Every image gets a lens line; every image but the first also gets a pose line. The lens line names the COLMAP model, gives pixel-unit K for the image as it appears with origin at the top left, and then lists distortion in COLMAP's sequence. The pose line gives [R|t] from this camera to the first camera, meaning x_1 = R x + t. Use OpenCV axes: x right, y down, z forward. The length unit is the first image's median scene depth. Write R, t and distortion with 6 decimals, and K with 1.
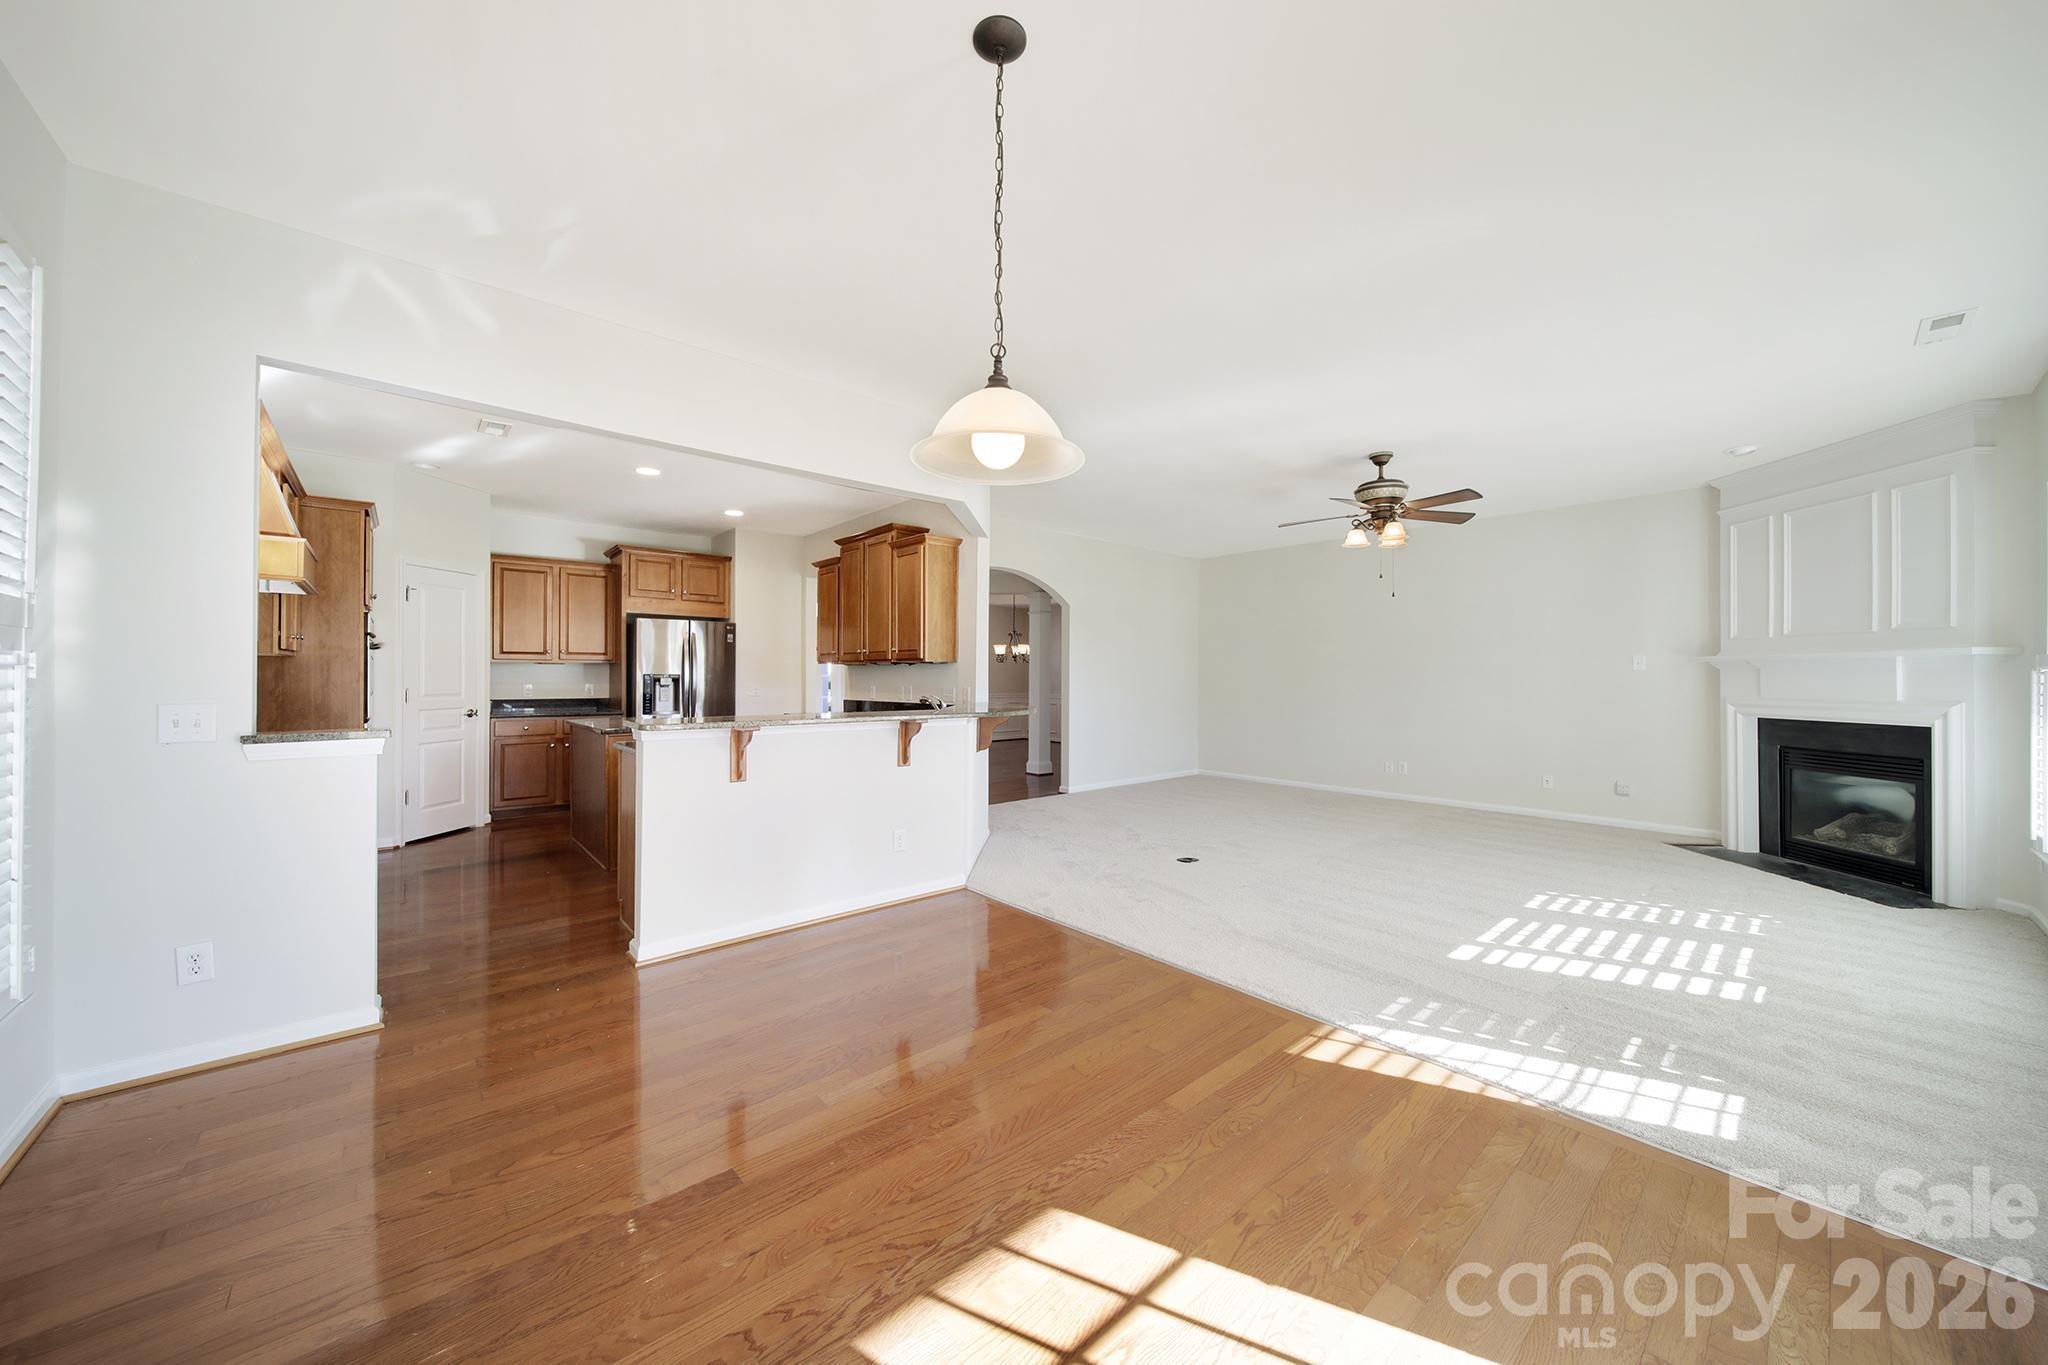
lens RADIAL K [[722.7, 0, 1003.2], [0, 722.7, 670.7], [0, 0, 1]] dist [-0.000673, -0.000084]
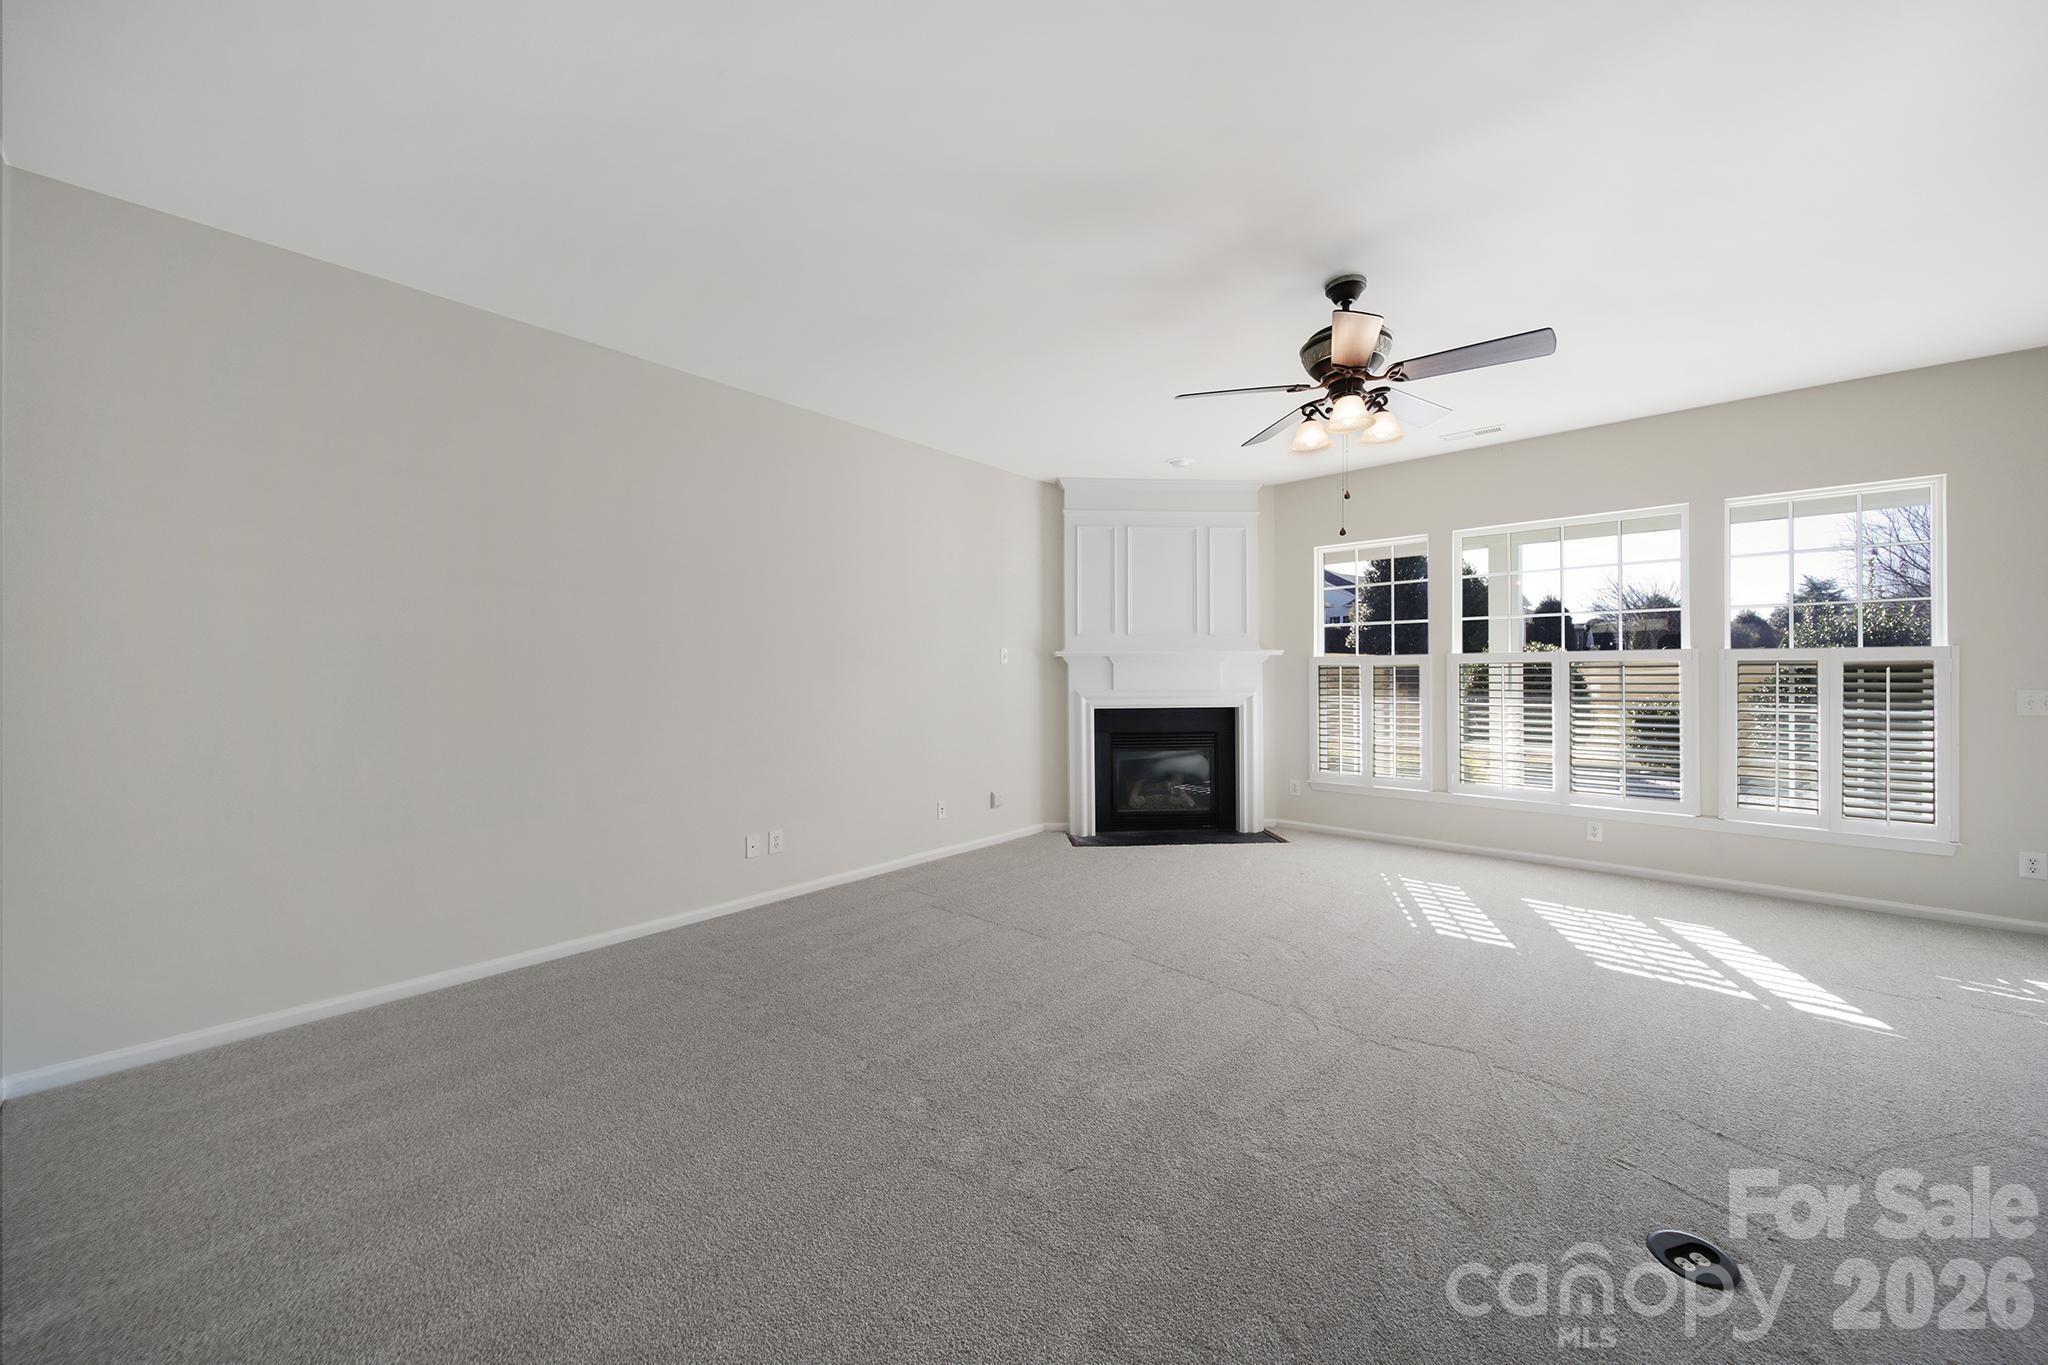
lens RADIAL K [[722.7, 0, 1003.2], [0, 722.7, 670.7], [0, 0, 1]] dist [-0.000673, -0.000084]
pose [[-0.151297, -0.004124, 0.988480, -0.012723], [-0.012116, 0.999924, 0.002318, 0.008549], [-0.988414, -0.011626, -0.151335, 1.407851]]
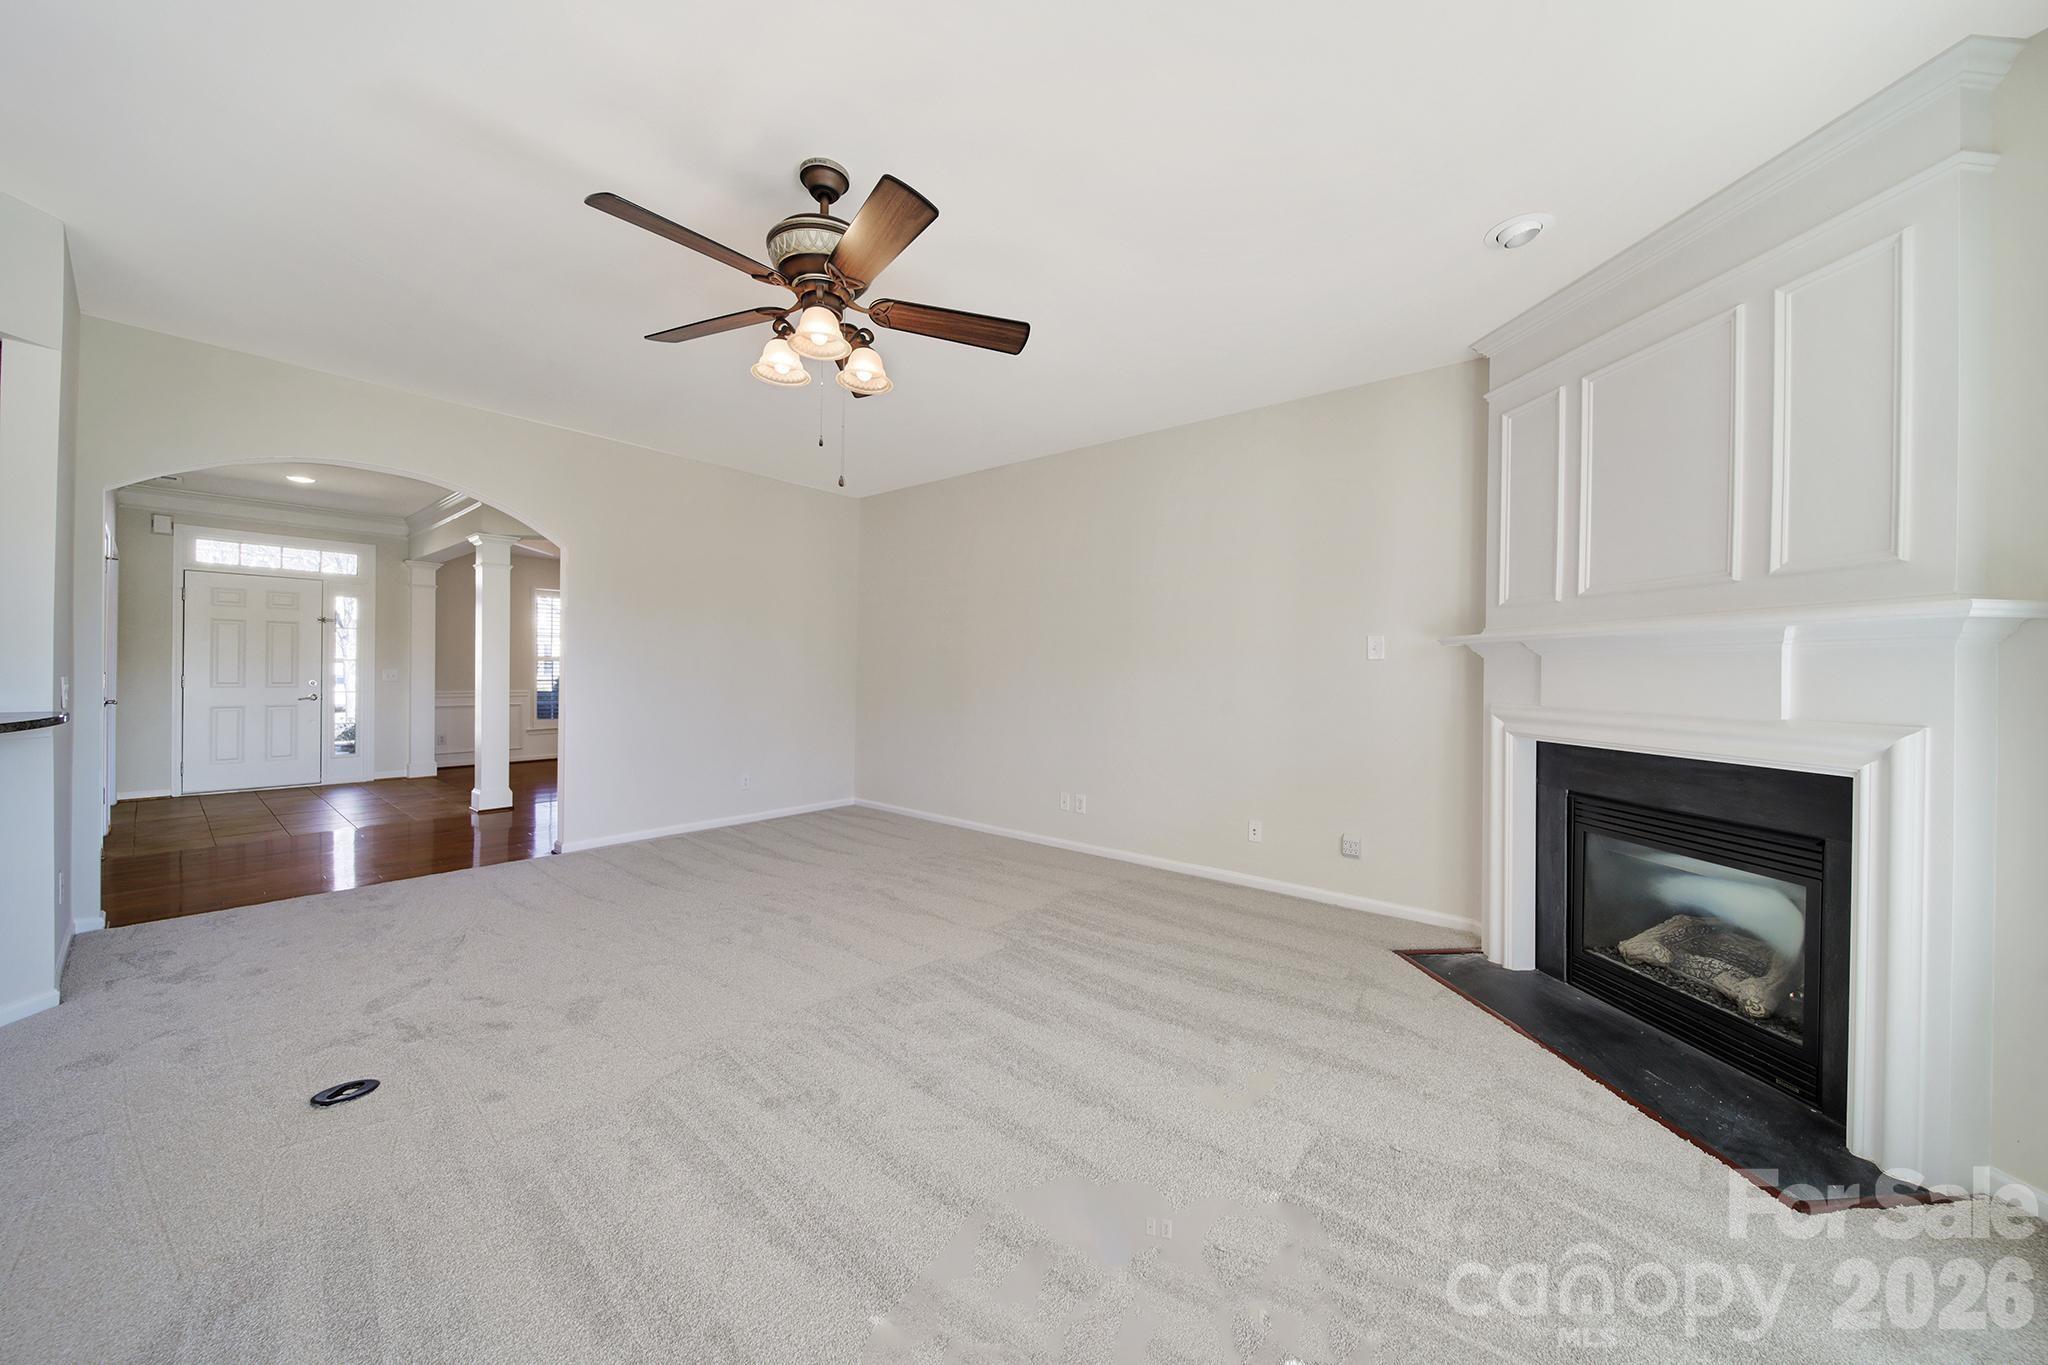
lens RADIAL K [[722.7, 0, 1003.2], [0, 722.7, 670.7], [0, 0, 1]] dist [-0.000673, -0.000084]
pose [[0.986814, 0.007936, 0.161663, 0.568960], [-0.009648, 0.999905, 0.009811, 0.008517], [-0.161570, -0.011241, 0.986797, 0.536099]]
